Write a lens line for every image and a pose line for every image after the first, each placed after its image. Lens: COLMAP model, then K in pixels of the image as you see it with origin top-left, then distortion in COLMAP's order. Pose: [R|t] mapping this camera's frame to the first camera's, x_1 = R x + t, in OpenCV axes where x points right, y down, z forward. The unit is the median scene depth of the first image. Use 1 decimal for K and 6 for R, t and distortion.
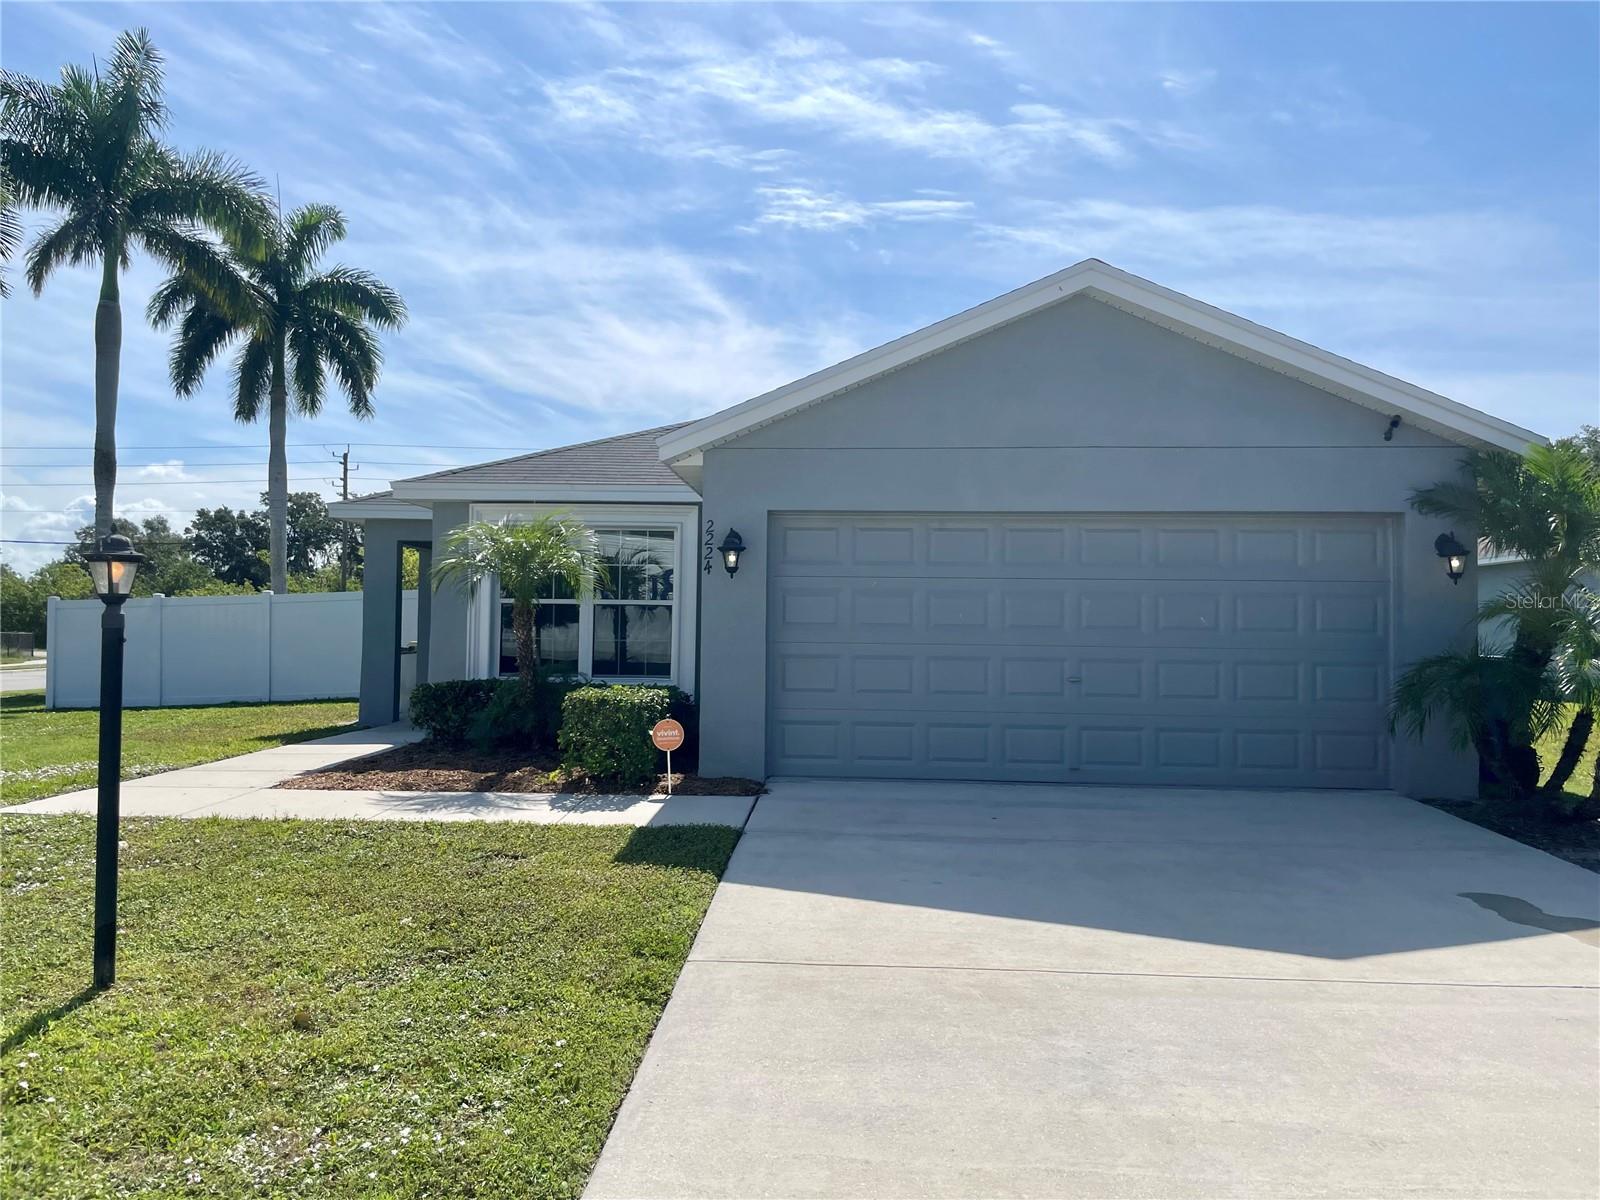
lens RADIAL K [[1230.2, 0, 733.4], [0, 1230.2, 643.5], [0, 0, 1]] dist [0.075103, -0.087578]
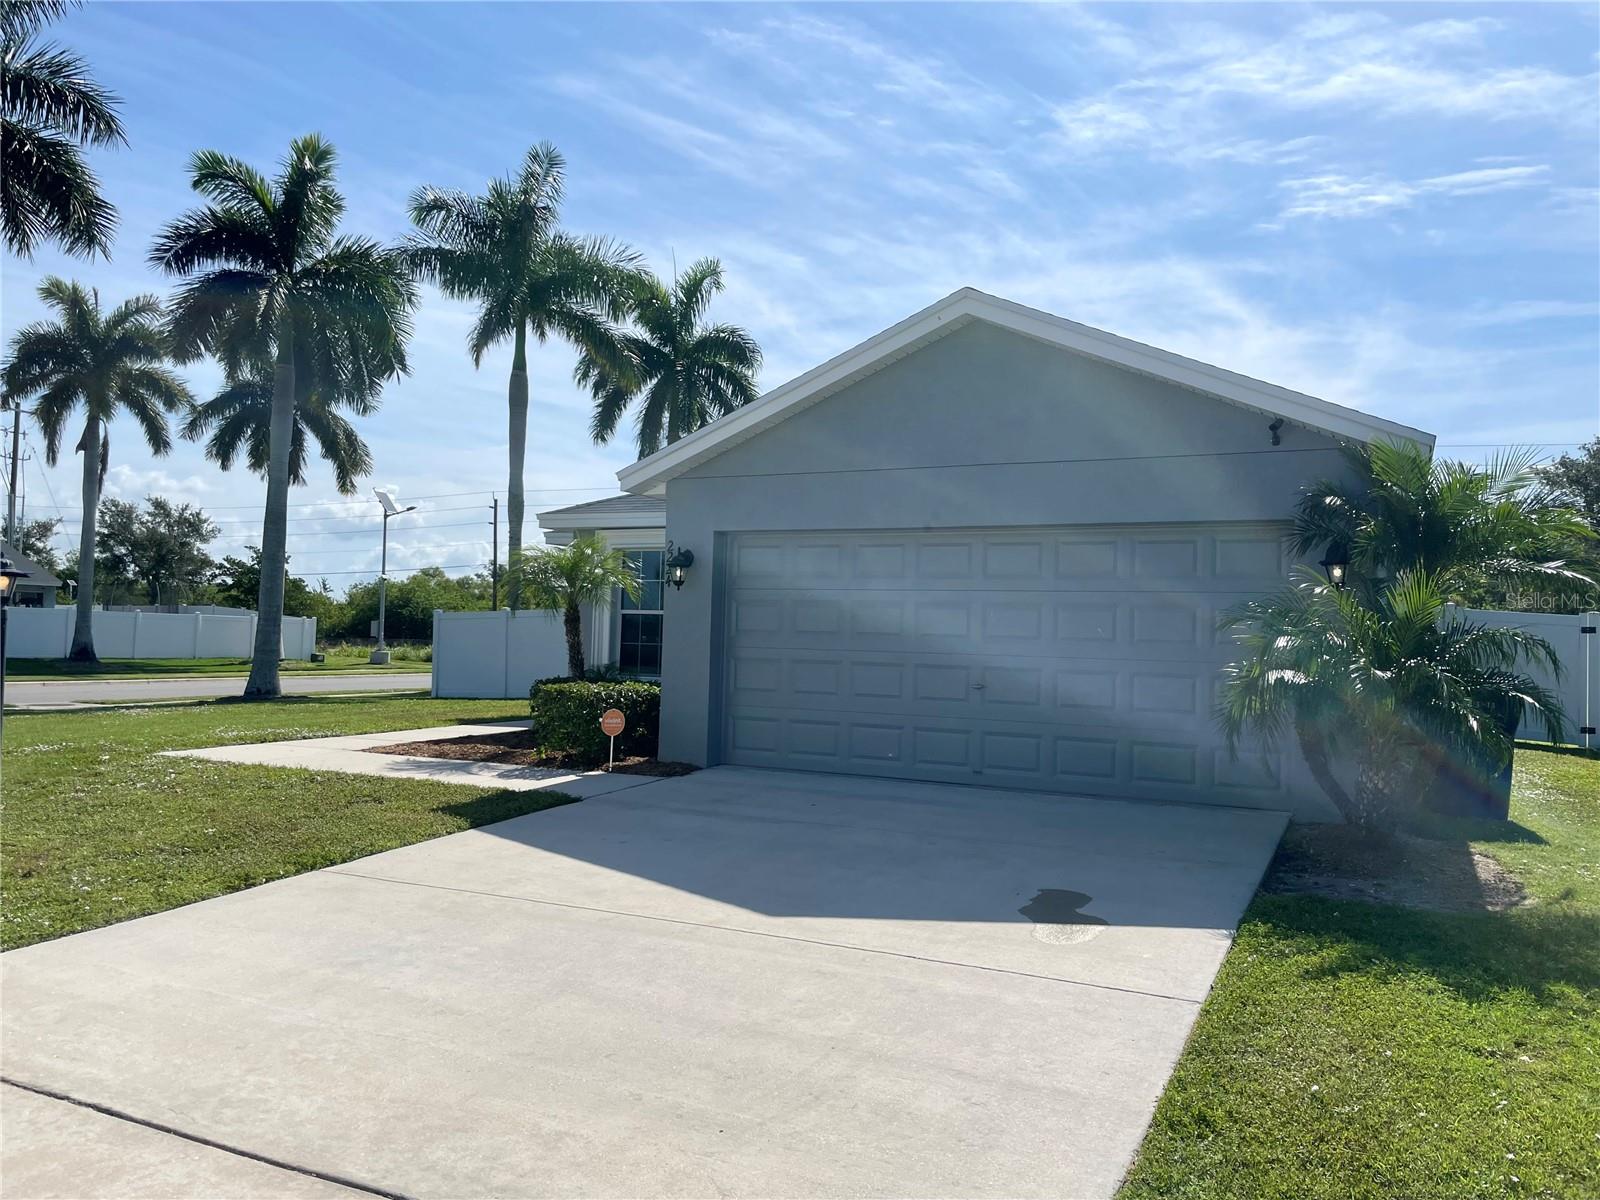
lens RADIAL K [[1230.2, 0, 790.4], [0, 1230.2, 641.8], [0, 0, 1]] dist [0.075103, -0.087578]
pose [[0.916548, 0.013783, -0.399688, 0.550142], [-0.021318, 0.999669, -0.014414, 0.010025], [0.399357, 0.021732, 0.916538, -0.020736]]
